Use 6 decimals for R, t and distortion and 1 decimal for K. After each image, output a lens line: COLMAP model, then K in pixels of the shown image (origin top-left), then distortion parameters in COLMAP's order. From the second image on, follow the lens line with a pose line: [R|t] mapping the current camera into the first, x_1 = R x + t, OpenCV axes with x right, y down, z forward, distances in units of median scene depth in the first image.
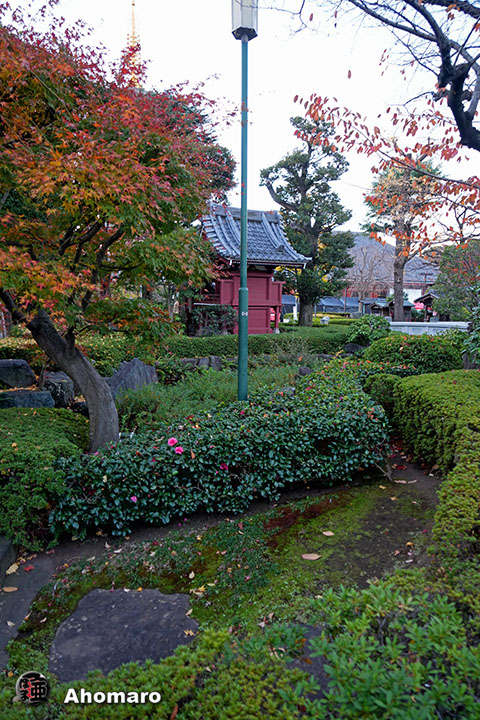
lens RADIAL K [[461.8, 0, 240.0], [0, 461.8, 360.0], [0, 0, 1]] dist [-0.007819, -0.002347]
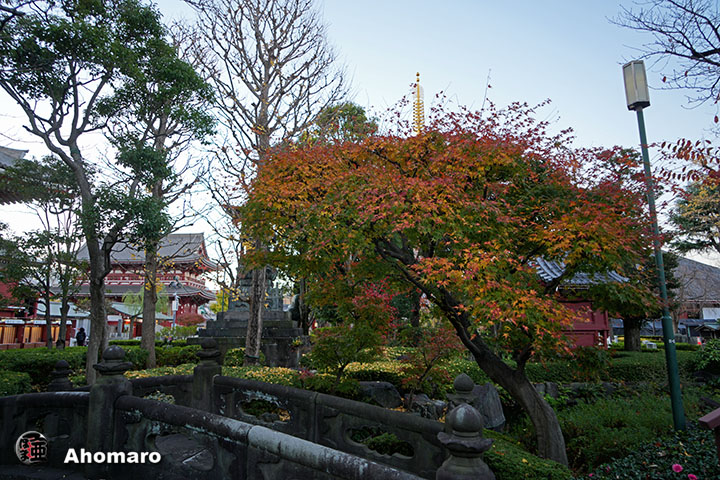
lens RADIAL K [[461.8, 0, 359.8], [0, 461.8, 259.2], [0, 0, 1]] dist [-0.007819, -0.002347]
pose [[0.960472, -0.050119, -0.273828, -0.226005], [-0.023729, 0.965339, -0.259918, 0.004170], [0.277364, 0.256142, 0.925992, -0.124623]]
